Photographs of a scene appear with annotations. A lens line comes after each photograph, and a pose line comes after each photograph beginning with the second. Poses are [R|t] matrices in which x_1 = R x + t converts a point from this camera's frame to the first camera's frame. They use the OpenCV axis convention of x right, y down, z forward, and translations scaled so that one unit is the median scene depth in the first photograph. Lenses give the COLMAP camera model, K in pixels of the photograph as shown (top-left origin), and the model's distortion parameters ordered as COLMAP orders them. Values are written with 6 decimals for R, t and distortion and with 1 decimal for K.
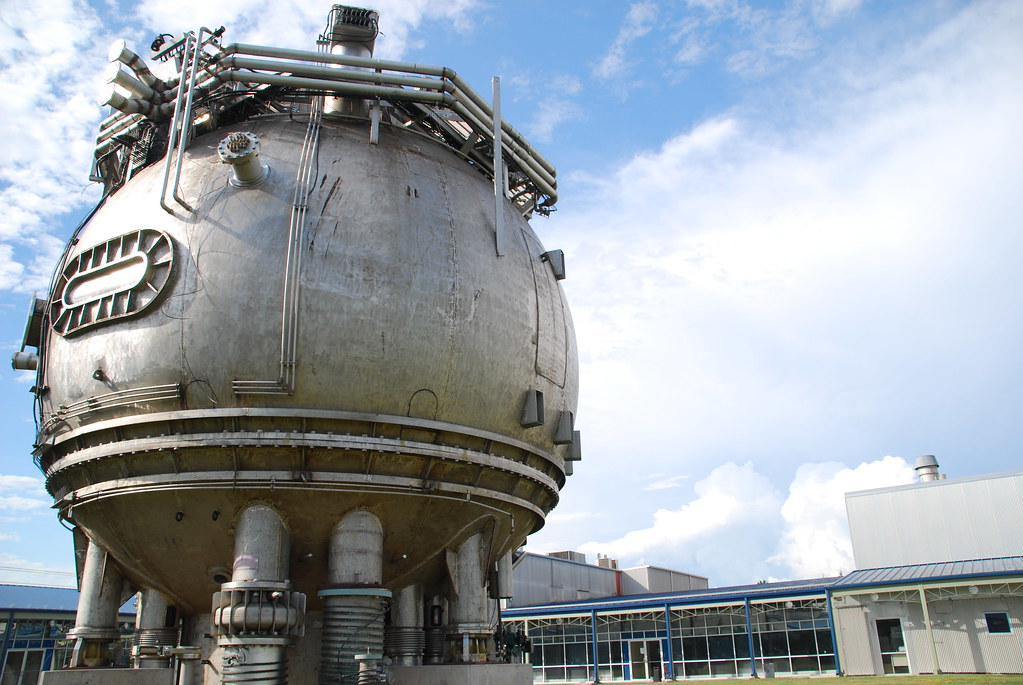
lens RADIAL K [[815.0, 0, 511.9], [0, 815.0, 348.7], [0, 0, 1]] dist [-0.176702, 0.172972]
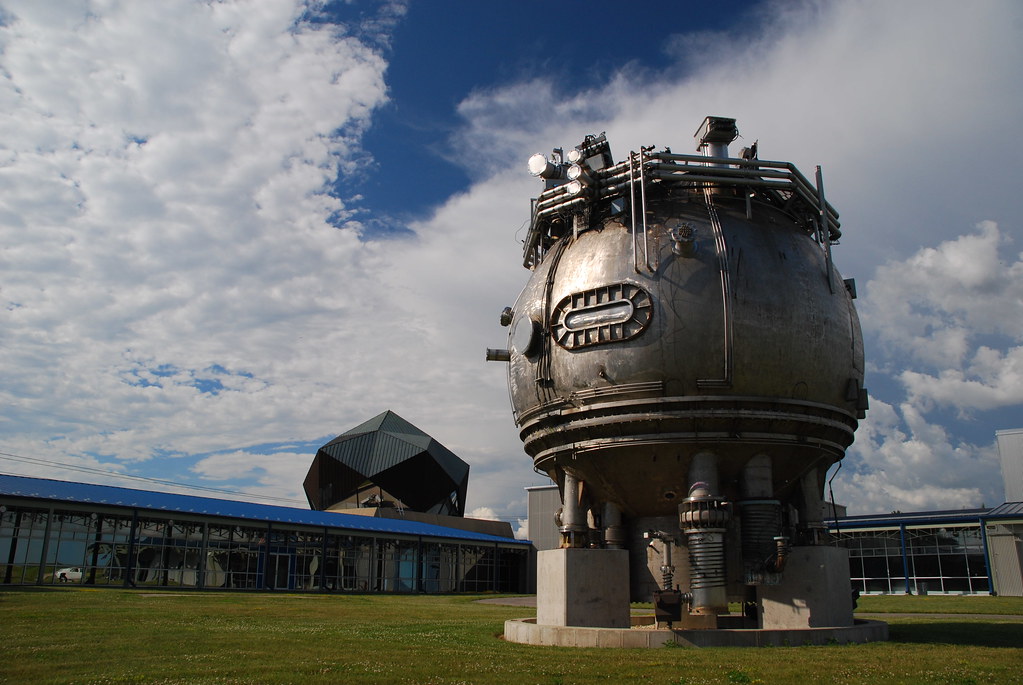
lens RADIAL K [[815.0, 0, 511.9], [0, 815.0, 348.7], [0, 0, 1]] dist [-0.176702, 0.172972]
pose [[0.990472, -0.001159, -0.137713, -0.460523], [0.013411, 0.996023, 0.088079, -0.166725], [0.137063, -0.089087, 0.986548, -0.675480]]
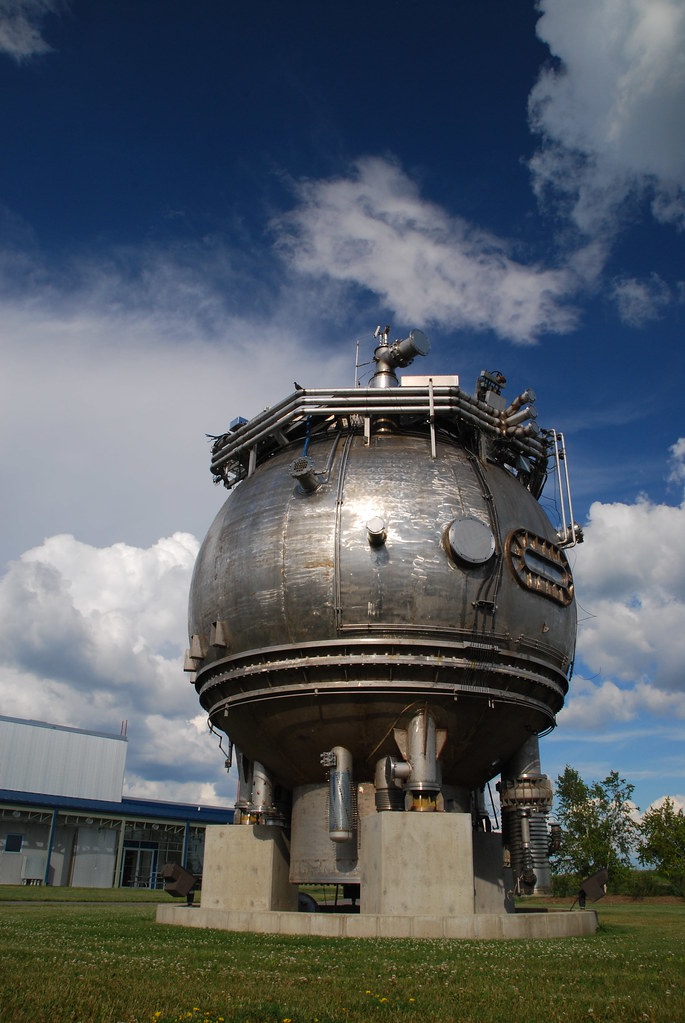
lens RADIAL K [[815.0, 0, 342.5], [0, 815.0, 511.5], [0, 0, 1]] dist [-0.176702, 0.172972]
pose [[0.285129, 0.443829, 0.849539, -2.000812], [-0.373705, 0.867666, -0.327873, 0.479455], [-0.882636, -0.223991, 0.413258, 0.723473]]
